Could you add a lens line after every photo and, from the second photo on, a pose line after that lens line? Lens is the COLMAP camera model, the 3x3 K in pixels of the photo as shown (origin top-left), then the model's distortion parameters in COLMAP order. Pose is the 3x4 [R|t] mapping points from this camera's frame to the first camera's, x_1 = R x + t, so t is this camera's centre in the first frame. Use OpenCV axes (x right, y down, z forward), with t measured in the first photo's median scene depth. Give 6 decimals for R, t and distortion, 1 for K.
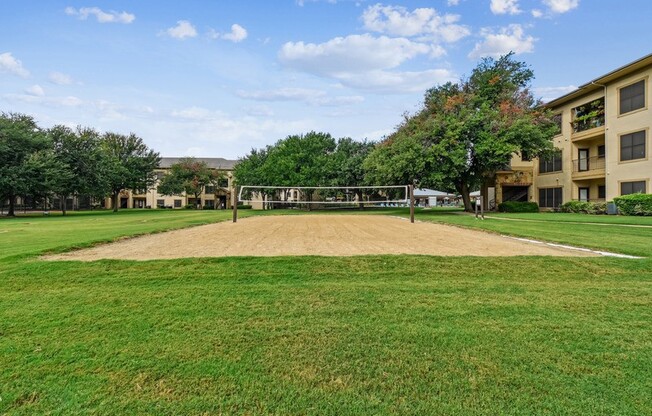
lens RADIAL K [[296.4, 0, 327.5], [0, 296.4, 206.2], [0, 0, 1]] dist [0.001184, -0.000160]
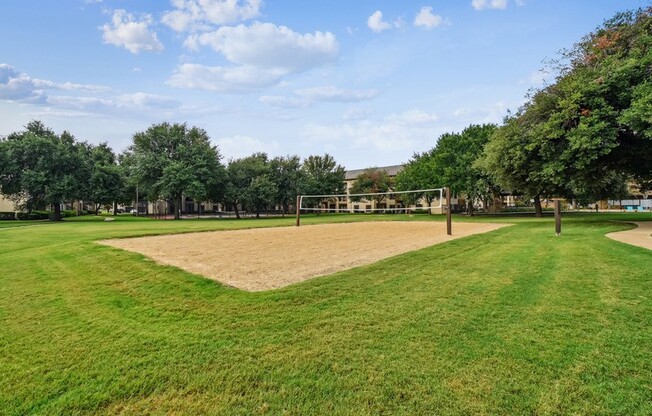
lens RADIAL K [[296.4, 0, 326.5], [0, 296.4, 208.8], [0, 0, 1]] dist [0.001184, -0.000160]
pose [[0.729819, -0.005659, -0.683617, 0.212462], [0.003878, 0.999984, -0.004137, -0.004205], [0.683629, 0.000368, 0.729829, 0.069574]]
